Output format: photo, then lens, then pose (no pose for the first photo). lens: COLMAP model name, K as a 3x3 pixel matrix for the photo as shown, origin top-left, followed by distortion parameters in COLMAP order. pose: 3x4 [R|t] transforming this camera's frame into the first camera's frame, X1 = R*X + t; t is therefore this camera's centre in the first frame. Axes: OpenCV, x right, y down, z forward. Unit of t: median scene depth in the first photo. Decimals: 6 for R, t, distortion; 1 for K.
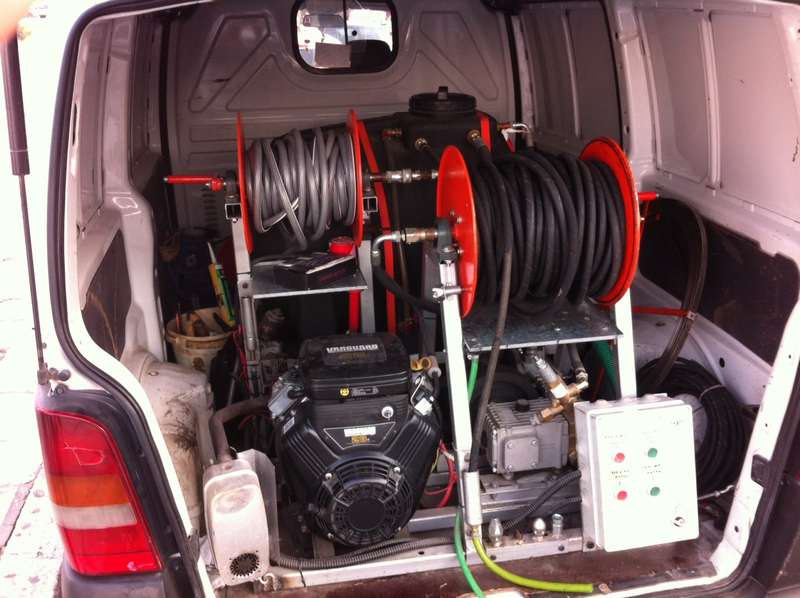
lens RADIAL K [[803.6, 0, 397.2], [0, 803.6, 234.3], [0, 0, 1]] dist [0.011045, -0.151682]
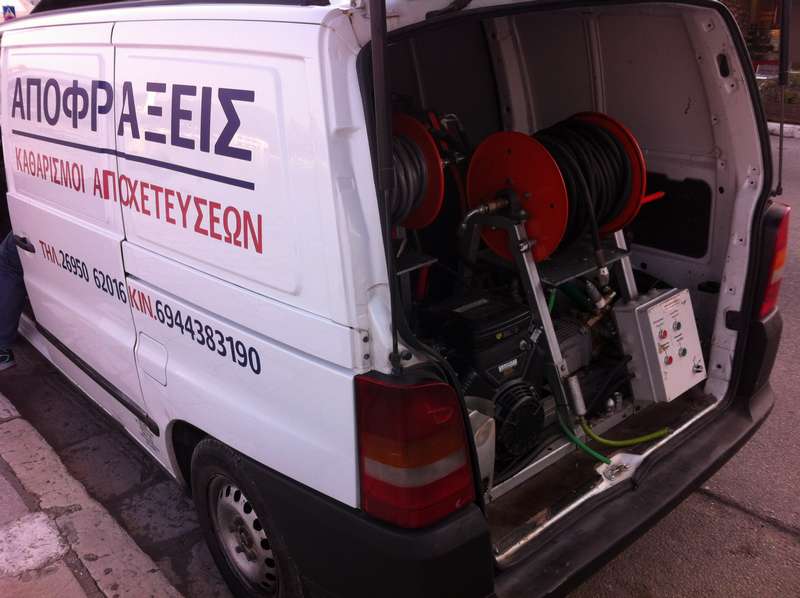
lens RADIAL K [[802.3, 0, 403.3], [0, 802.3, 250.9], [0, 0, 1]] dist [0.004078, -0.126691]
pose [[0.860812, -0.190592, 0.471887, -0.668939], [0.183184, 0.981115, 0.062103, -0.031707], [-0.474812, 0.032984, 0.879469, -0.019043]]
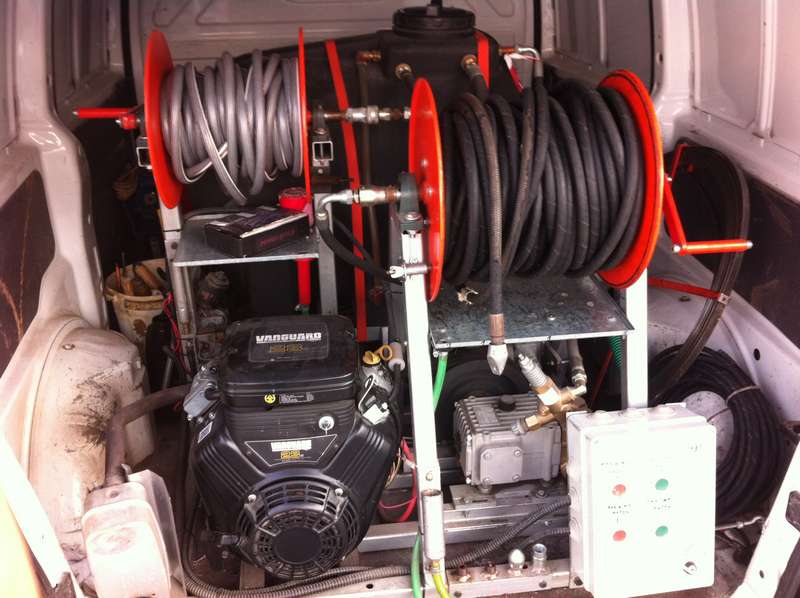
lens RADIAL K [[802.3, 0, 403.3], [0, 802.3, 250.9], [0, 0, 1]] dist [0.004078, -0.126691]
pose [[0.999253, 0.027268, -0.027394, 0.072821], [-0.023708, 0.992148, 0.122803, -0.040502], [0.030528, -0.122061, 0.992053, 0.219601]]
